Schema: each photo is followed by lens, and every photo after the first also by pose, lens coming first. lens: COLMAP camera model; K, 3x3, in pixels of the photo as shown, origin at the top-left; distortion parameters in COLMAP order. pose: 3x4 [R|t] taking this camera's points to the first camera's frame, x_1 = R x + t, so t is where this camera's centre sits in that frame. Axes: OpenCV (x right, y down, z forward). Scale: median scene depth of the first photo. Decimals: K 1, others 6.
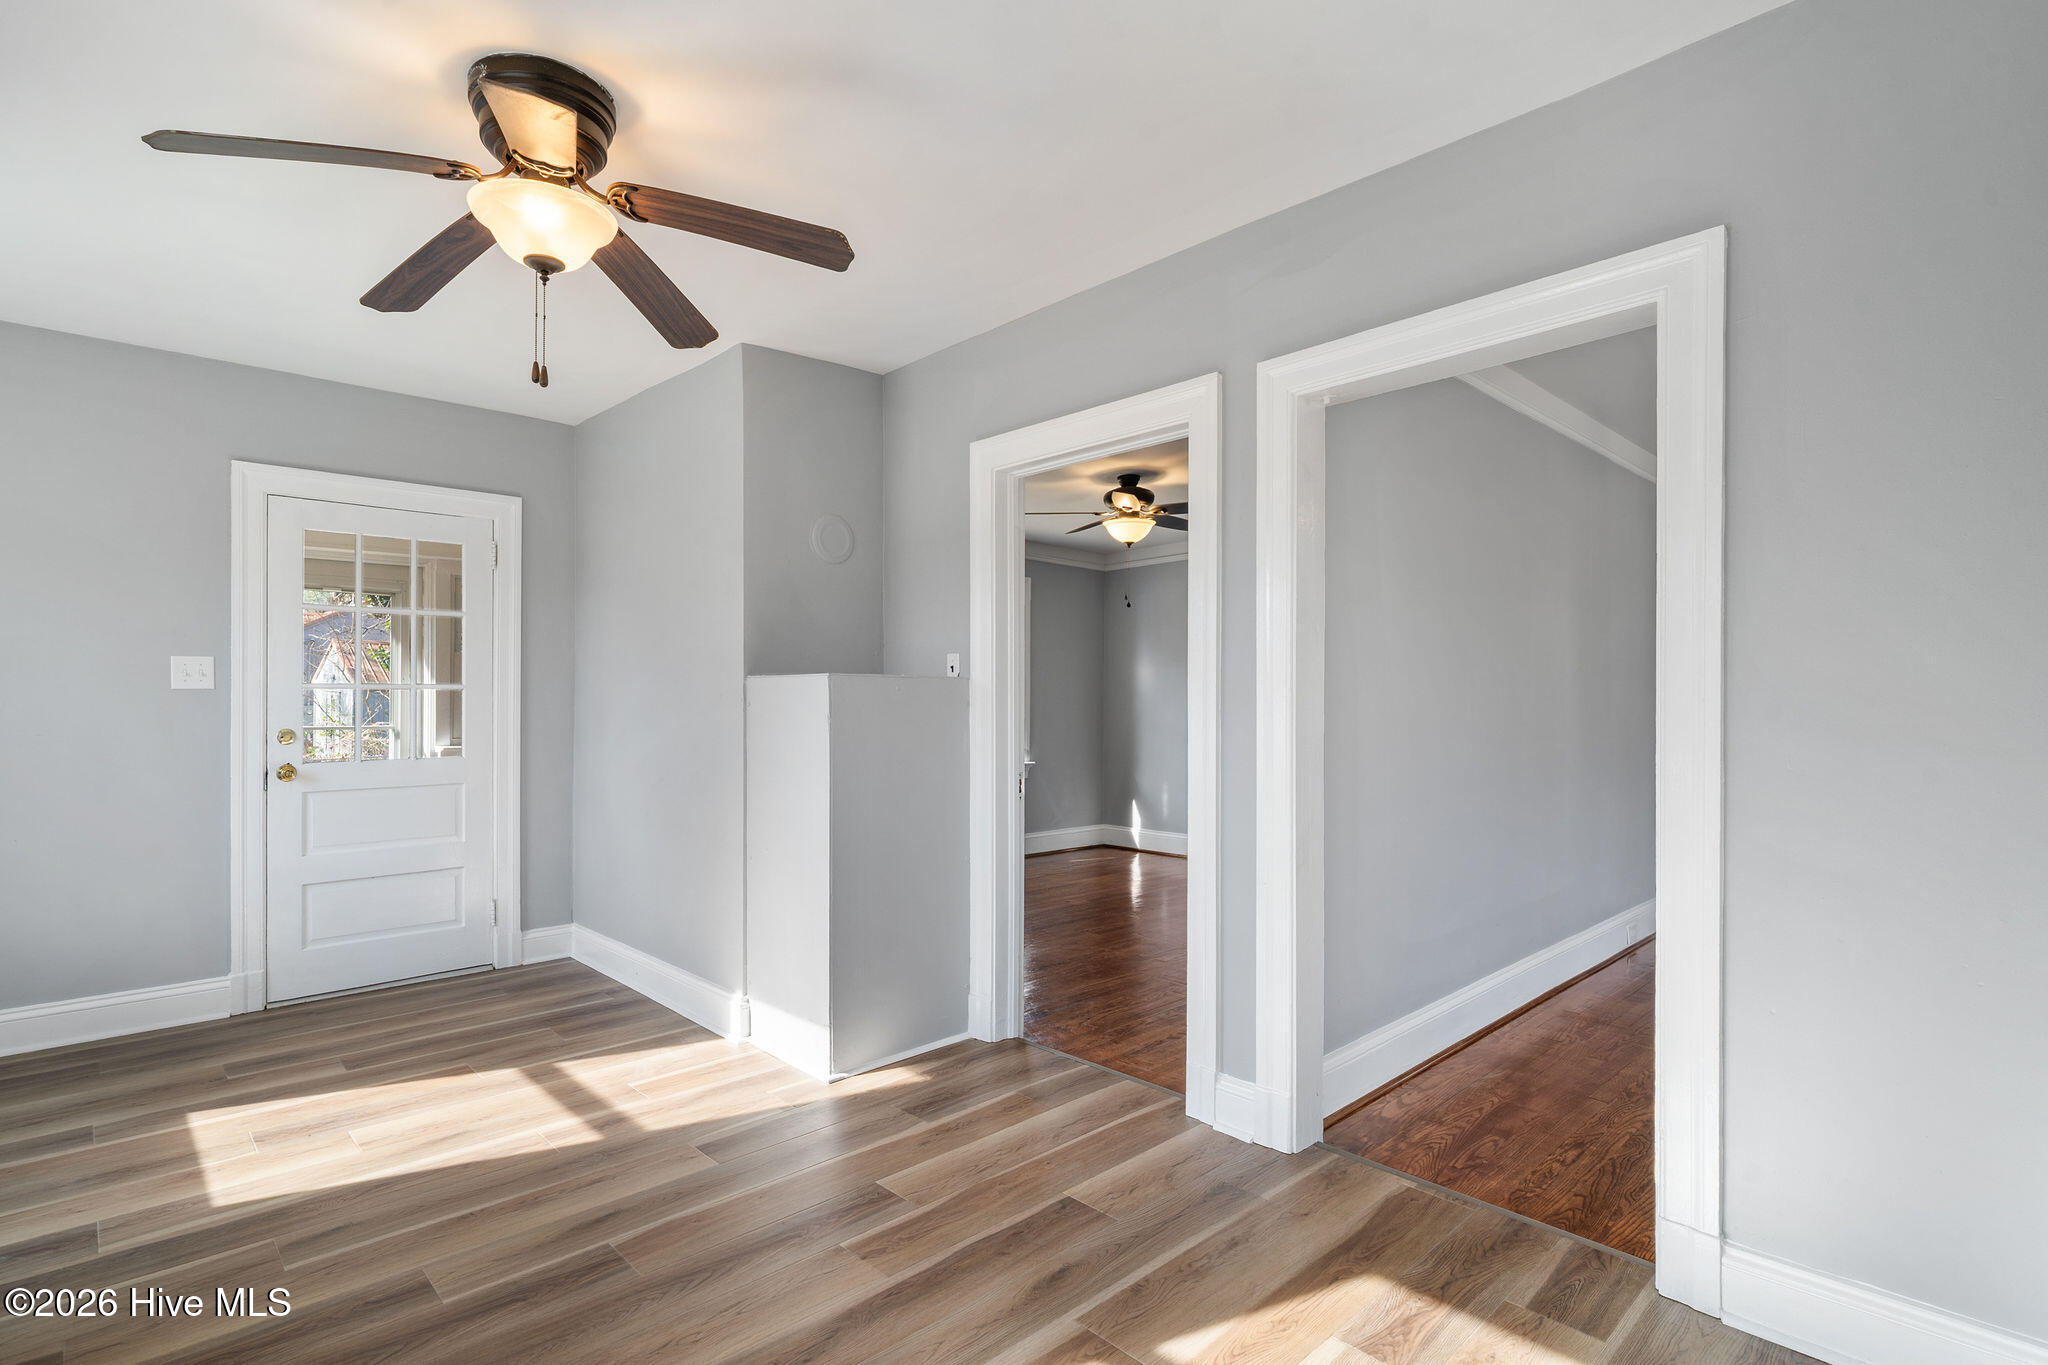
lens RADIAL K [[985.9, 0, 999.6], [0, 985.9, 702.3], [0, 0, 1]] dist [0.000651, 0.000121]
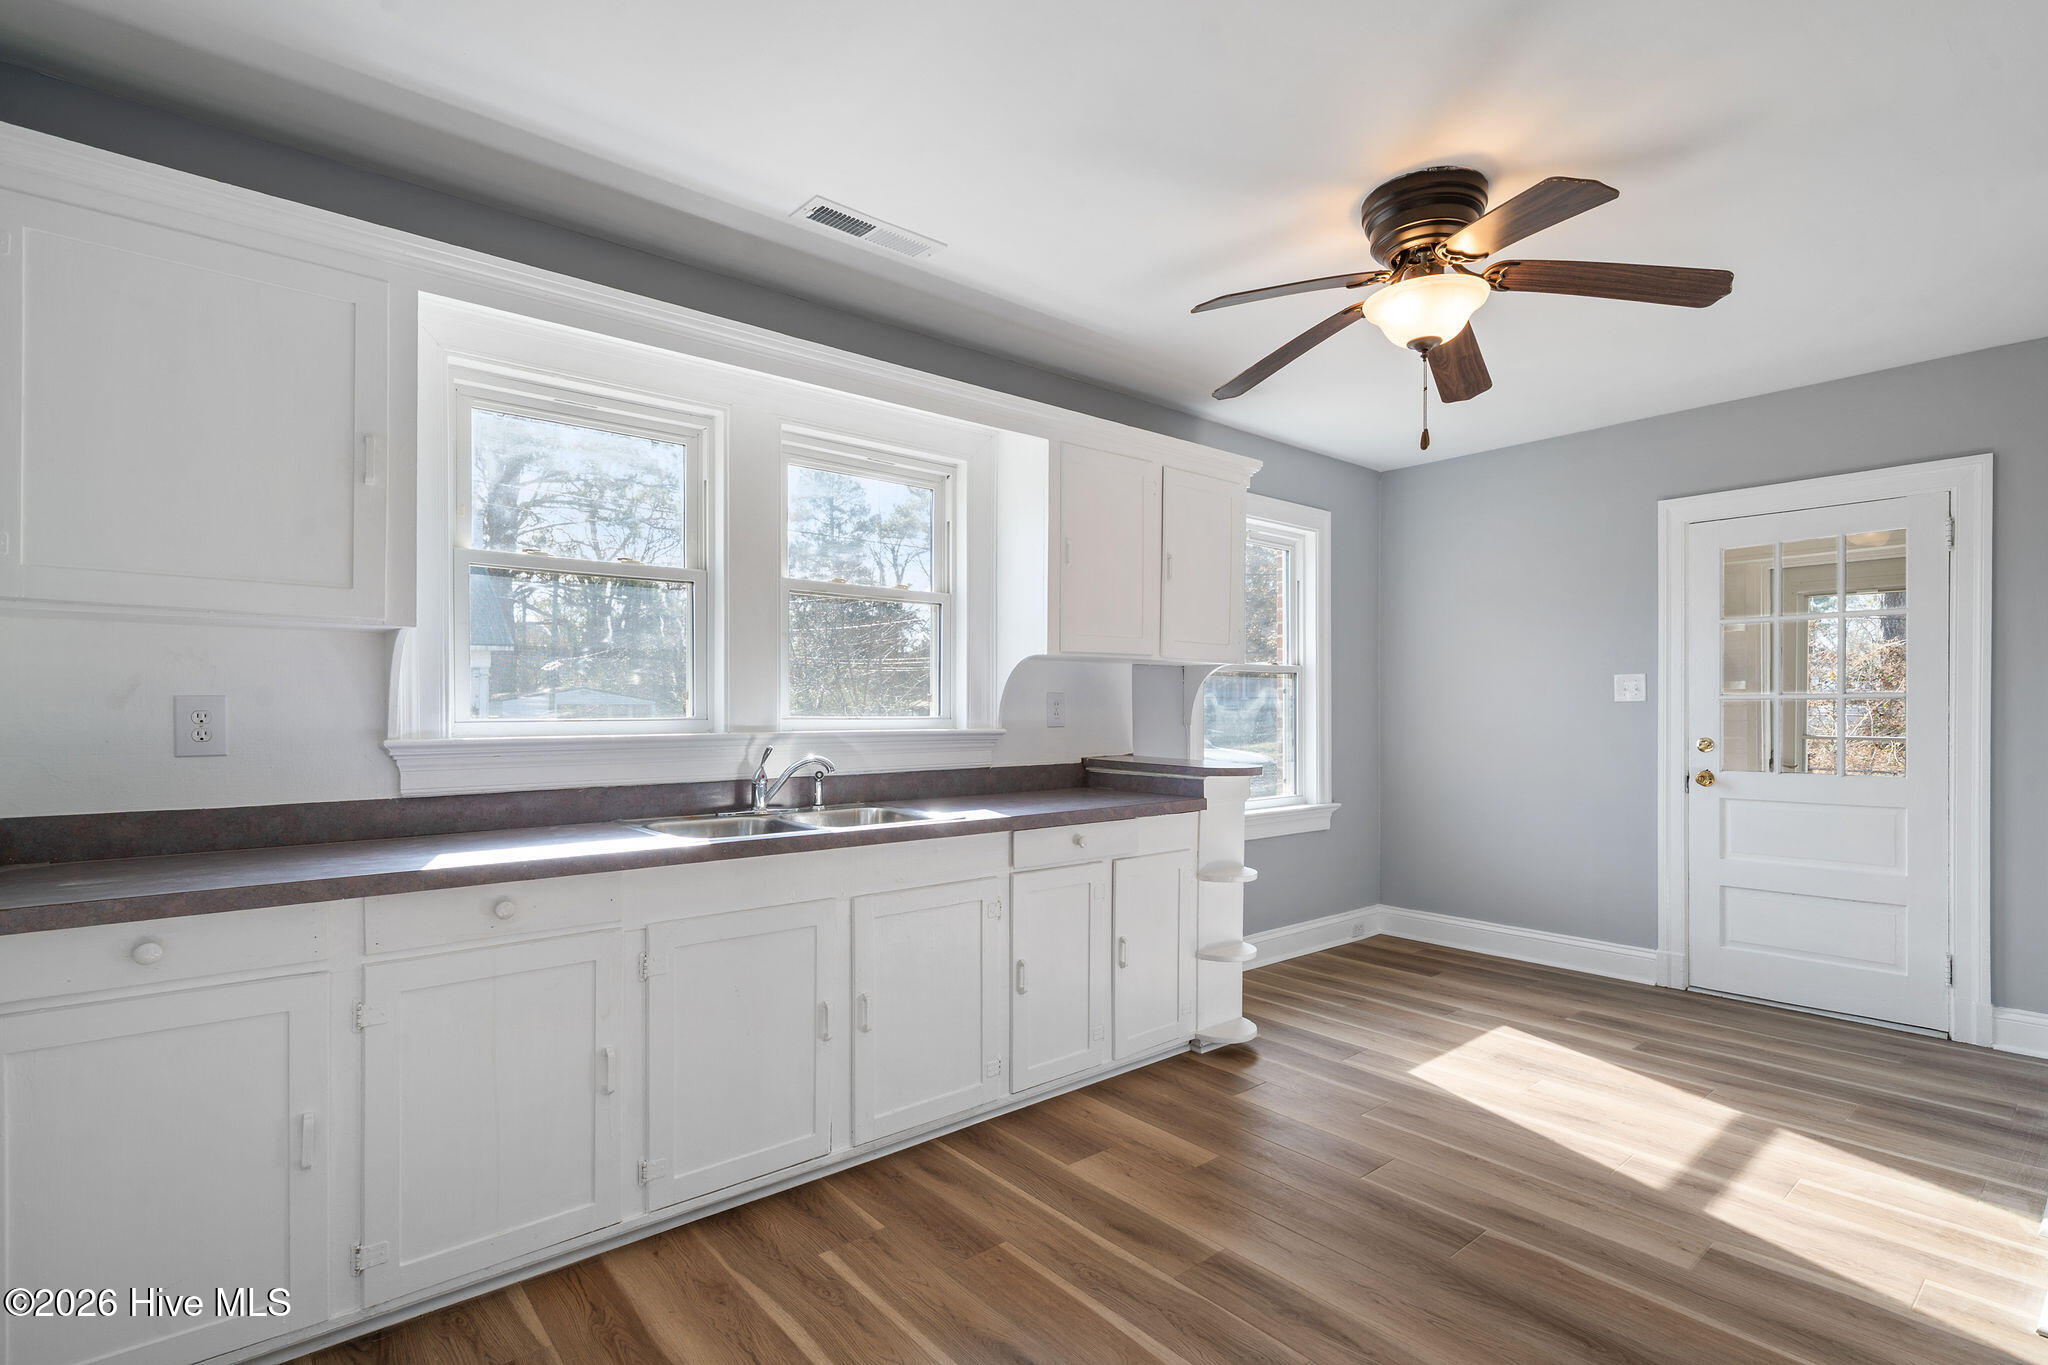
lens RADIAL K [[970.9, 0, 1021.6], [0, 970.9, 713.8], [0, 0, 1]] dist [0.000120, 0.000360]
pose [[-0.054276, 0.007921, -0.998495, 0.450081], [0.004868, 0.999959, 0.007668, -0.012900], [0.998514, -0.004444, -0.054313, 0.374776]]
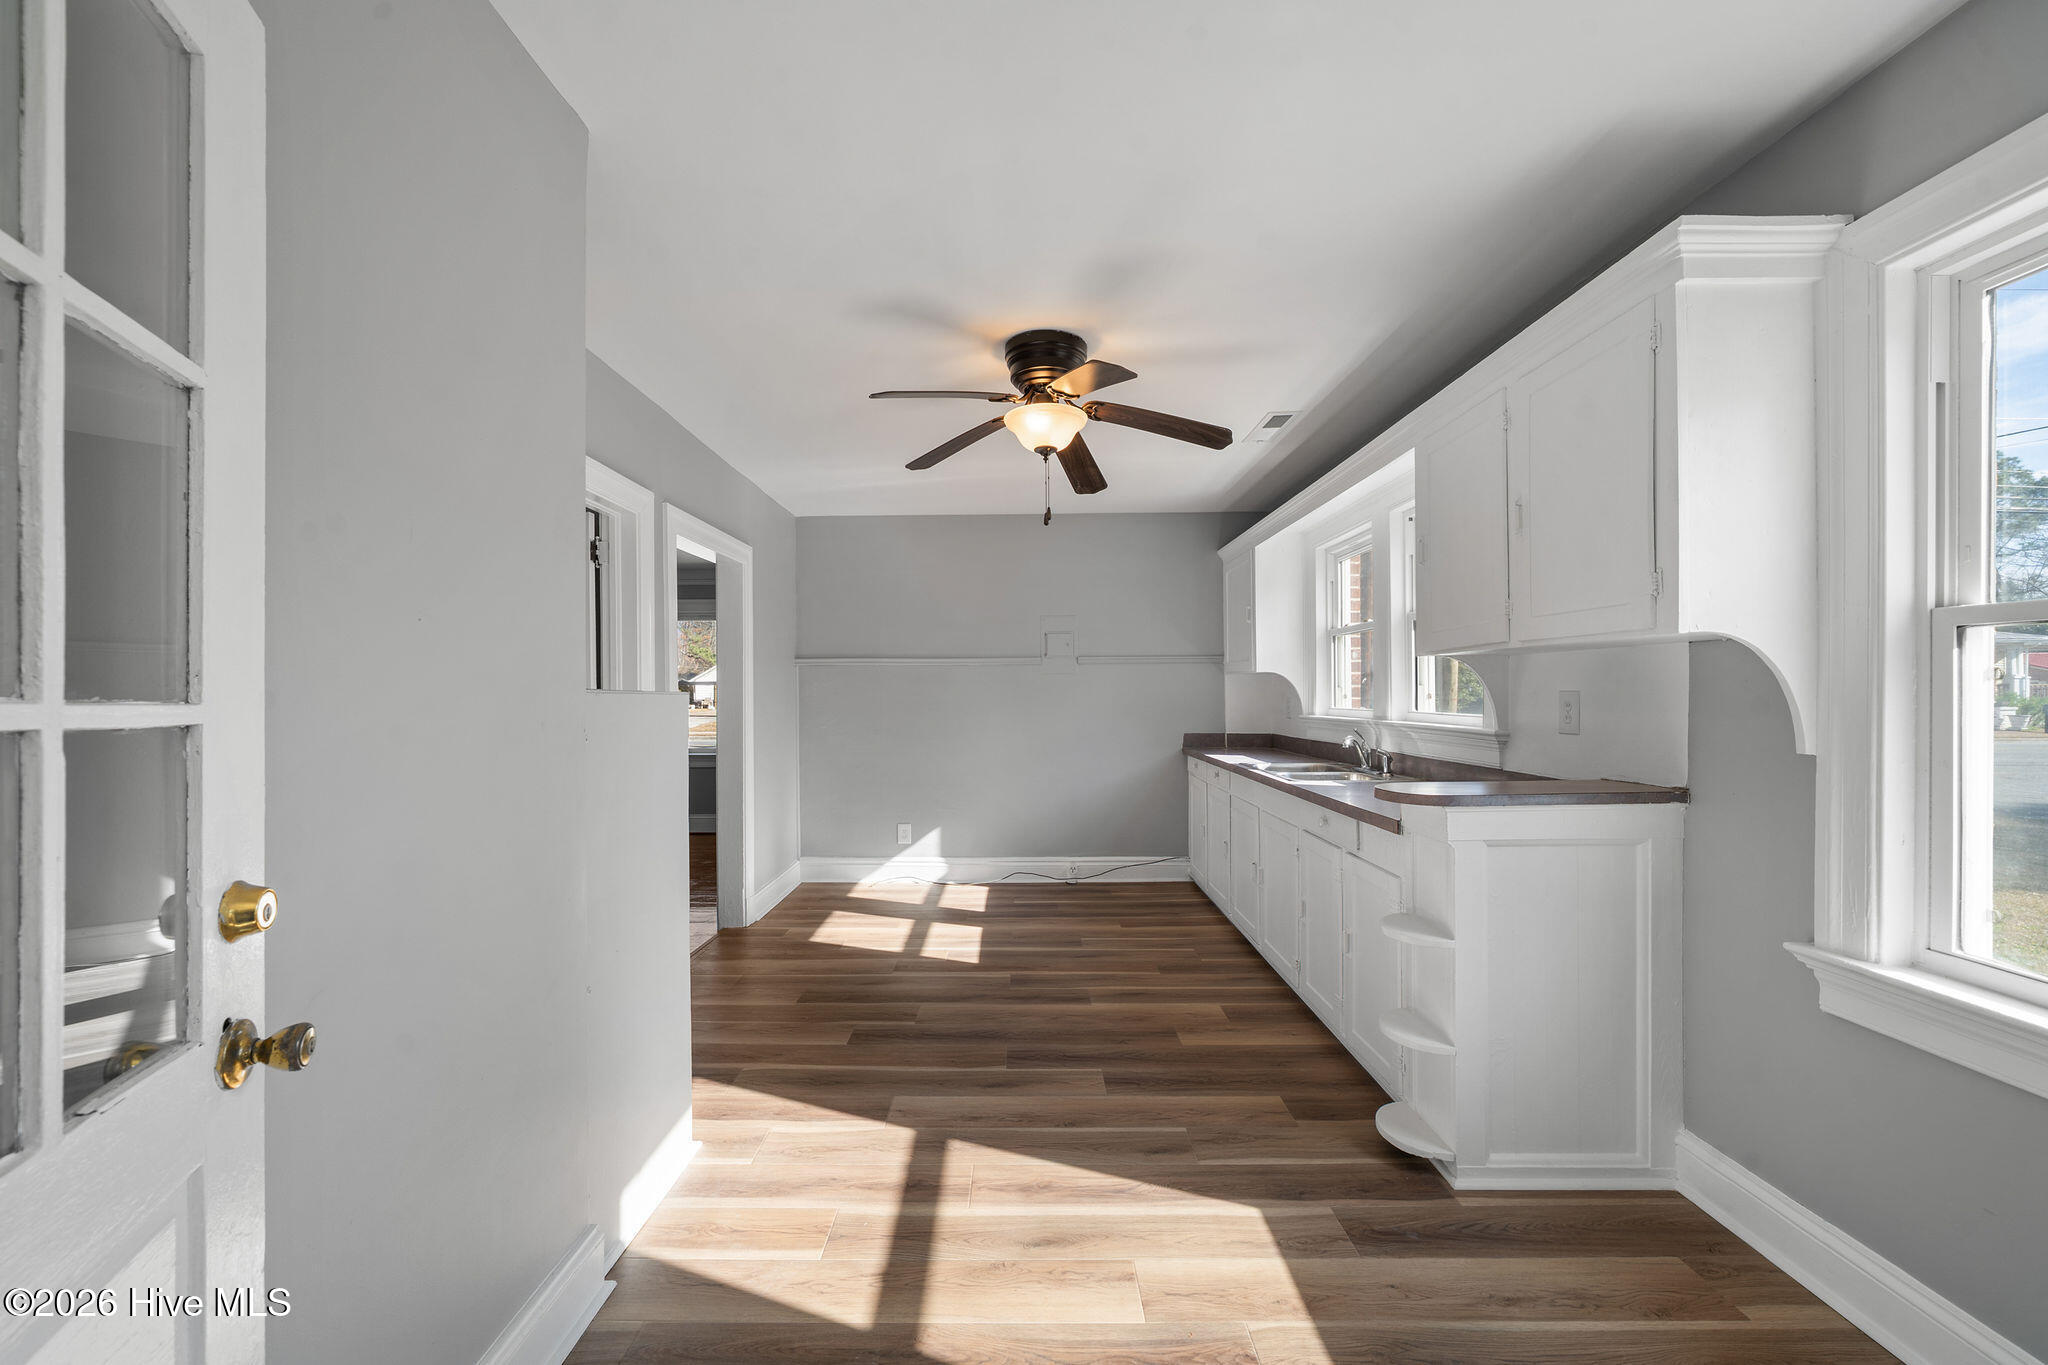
lens RADIAL K [[781.5, 0, 1014.9], [0, 781.5, 695.7], [0, 0, 1]] dist [-0.002245, -0.000265]
pose [[-0.724314, 0.001380, 0.689468, -0.839113], [0.002237, 0.999997, 0.000350, -0.026796], [-0.689466, 0.001796, -0.724316, 1.258511]]
